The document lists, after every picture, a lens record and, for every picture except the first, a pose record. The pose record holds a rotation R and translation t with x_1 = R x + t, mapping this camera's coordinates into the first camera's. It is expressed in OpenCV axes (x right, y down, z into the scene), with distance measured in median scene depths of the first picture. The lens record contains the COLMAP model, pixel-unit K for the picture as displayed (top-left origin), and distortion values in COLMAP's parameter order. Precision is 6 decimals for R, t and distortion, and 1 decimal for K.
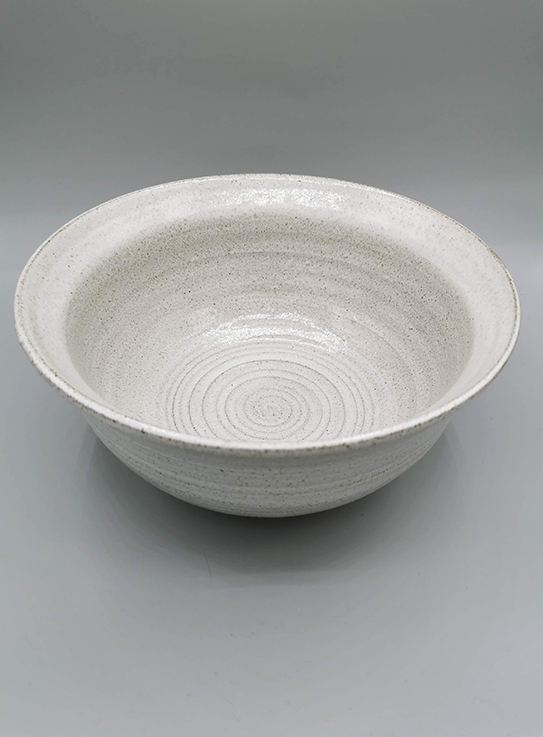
lens RADIAL K [[626.8, 0, 273.3], [0, 626.8, 366.3], [0, 0, 1]] dist [-0.050742, 0.017143]
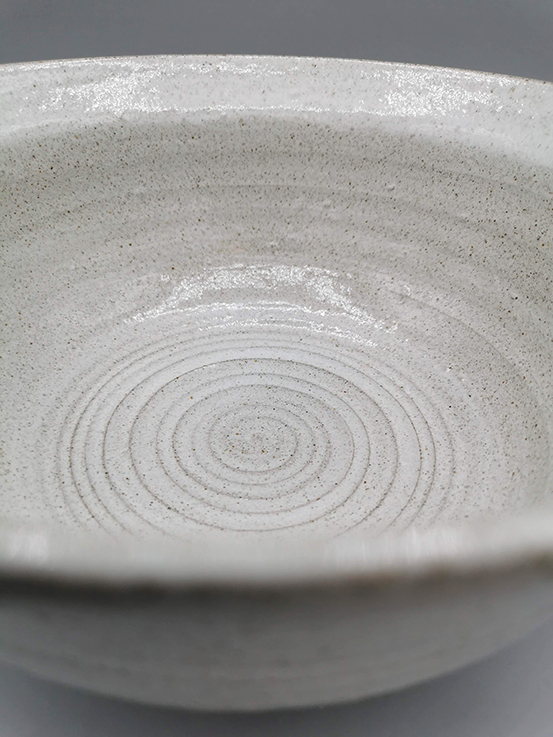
lens RADIAL K [[626.8, 0, 274.5], [0, 626.8, 367.5], [0, 0, 1]] dist [-0.050742, 0.017143]
pose [[0.999800, 0.013357, -0.014879, 0.016047], [-0.014417, 0.997185, -0.073576, 0.042171], [0.013855, 0.073776, 0.997179, 0.429064]]
